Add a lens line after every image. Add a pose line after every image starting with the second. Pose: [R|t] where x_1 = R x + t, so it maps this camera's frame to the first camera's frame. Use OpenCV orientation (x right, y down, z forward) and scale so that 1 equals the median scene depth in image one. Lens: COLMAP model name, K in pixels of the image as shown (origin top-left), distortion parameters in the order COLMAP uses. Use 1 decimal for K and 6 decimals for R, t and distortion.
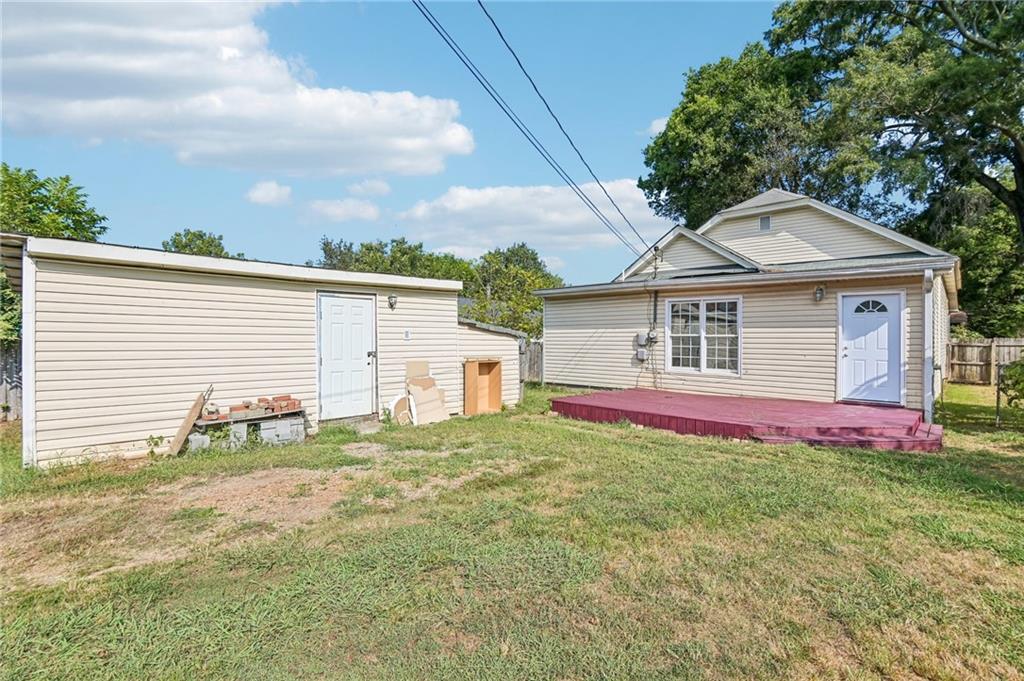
lens RADIAL K [[470.3, 0, 512.8], [0, 470.3, 339.7], [0, 0, 1]] dist [-0.008330, -0.003691]
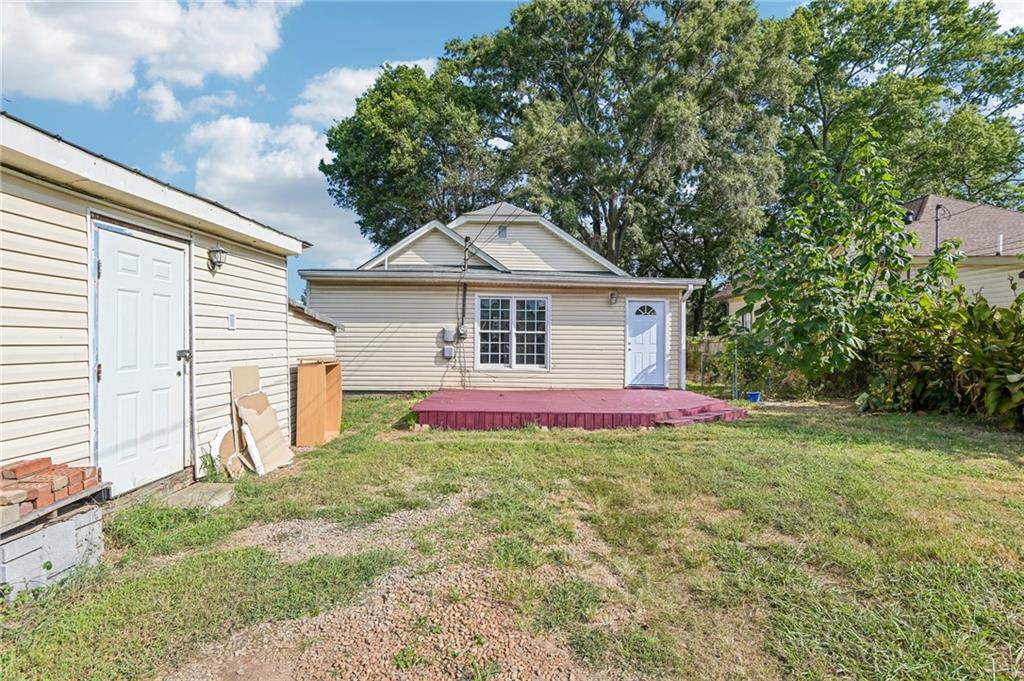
lens RADIAL K [[470.3, 0, 515.5], [0, 470.3, 339.8], [0, 0, 1]] dist [-0.008330, -0.003691]
pose [[0.711944, 0.004382, 0.702223, -0.303396], [-0.004550, 0.999988, -0.001628, 0.009871], [-0.702222, -0.002036, 0.711955, 0.278560]]
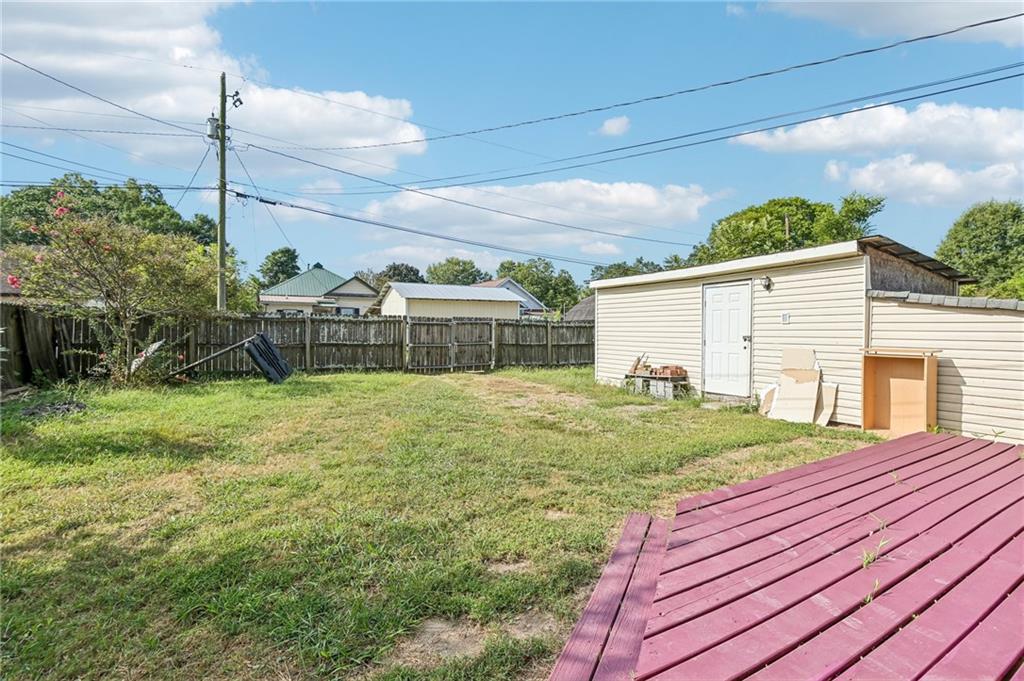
lens RADIAL K [[470.3, 0, 516.5], [0, 470.3, 332.2], [0, 0, 1]] dist [-0.008330, -0.003691]
pose [[-0.276426, 0.010182, -0.960981, 0.611878], [0.009165, 0.999926, 0.007958, 0.003773], [0.960992, -0.006607, -0.276499, 0.602397]]
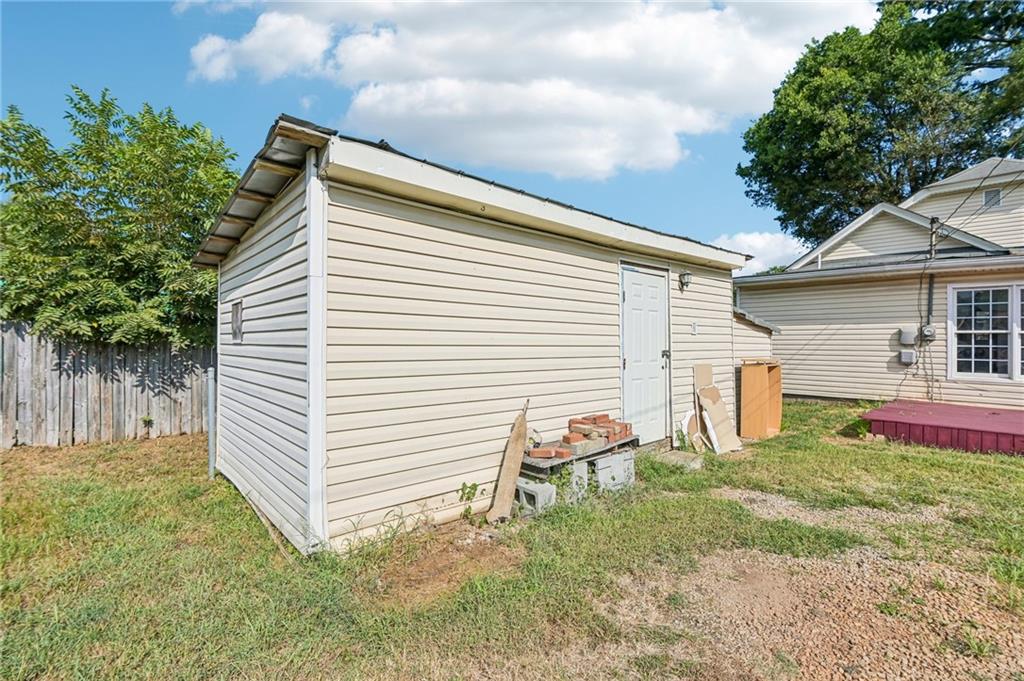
lens RADIAL K [[470.3, 0, 514.9], [0, 470.3, 337.5], [0, 0, 1]] dist [-0.008330, -0.003691]
pose [[0.998752, 0.003571, -0.049819, -0.370692], [-0.004018, 0.999952, -0.008889, 0.010085], [0.049785, 0.009078, 0.998719, 0.210590]]
